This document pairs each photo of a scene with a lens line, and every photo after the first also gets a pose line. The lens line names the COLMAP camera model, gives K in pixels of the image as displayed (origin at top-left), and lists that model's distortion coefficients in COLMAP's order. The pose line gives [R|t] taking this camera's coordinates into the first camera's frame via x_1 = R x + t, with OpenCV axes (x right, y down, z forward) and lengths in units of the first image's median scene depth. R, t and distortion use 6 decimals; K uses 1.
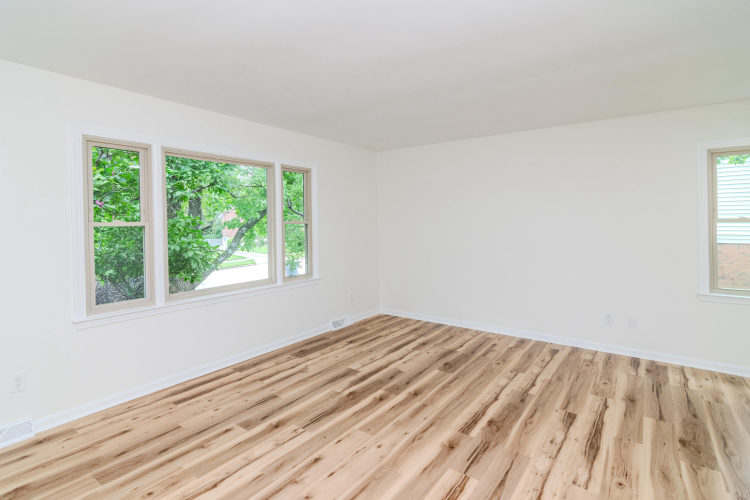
lens RADIAL K [[372.0, 0, 376.9], [0, 372.0, 226.8], [0, 0, 1]] dist [-0.003668, -0.000663]
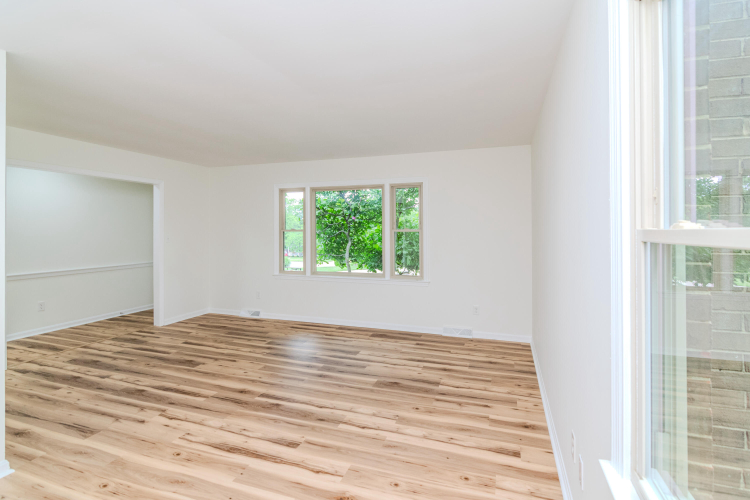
lens RADIAL K [[372.0, 0, 376.9], [0, 372.0, 226.8], [0, 0, 1]] dist [-0.003668, -0.000663]
pose [[0.291169, 0.000416, -0.956671, 1.293933], [-0.017911, 0.999827, -0.005017, -0.021845], [0.956504, 0.018596, 0.291126, 0.820391]]
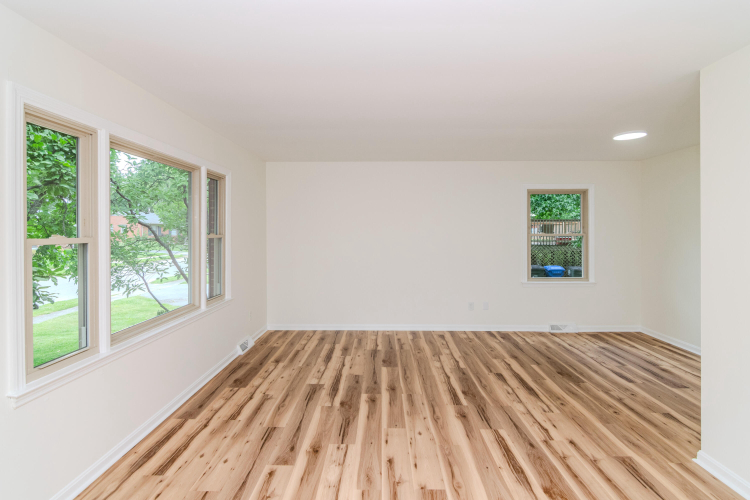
lens RADIAL K [[368.9, 0, 375.0], [0, 368.9, 250.0], [0, 0, 1]] dist [-0.002639, 0.000009]
pose [[0.817647, -0.022369, 0.575286, -0.575350], [0.003687, 0.999428, 0.033621, -0.008616], [-0.575709, -0.025369, 0.817261, 0.129712]]
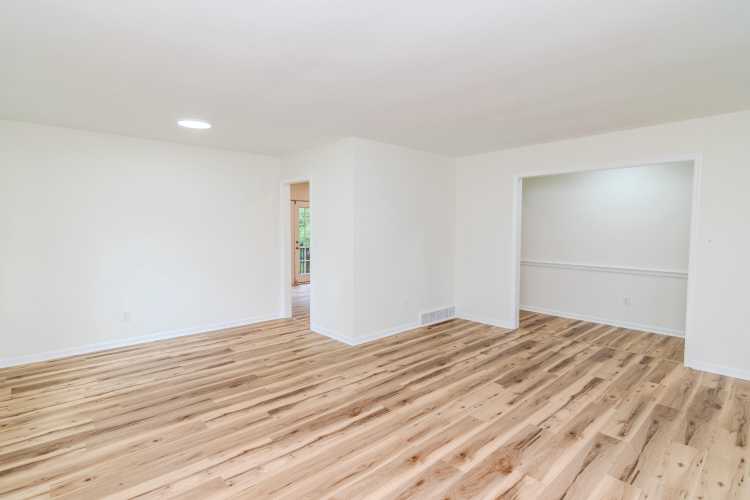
lens RADIAL K [[368.9, 0, 375.0], [0, 368.9, 250.0], [0, 0, 1]] dist [-0.002639, 0.000009]
pose [[-0.979116, -0.007761, 0.203154, 0.036998], [0.008506, 0.996832, 0.079080, -0.018136], [-0.203124, 0.079156, -0.975948, 1.701679]]
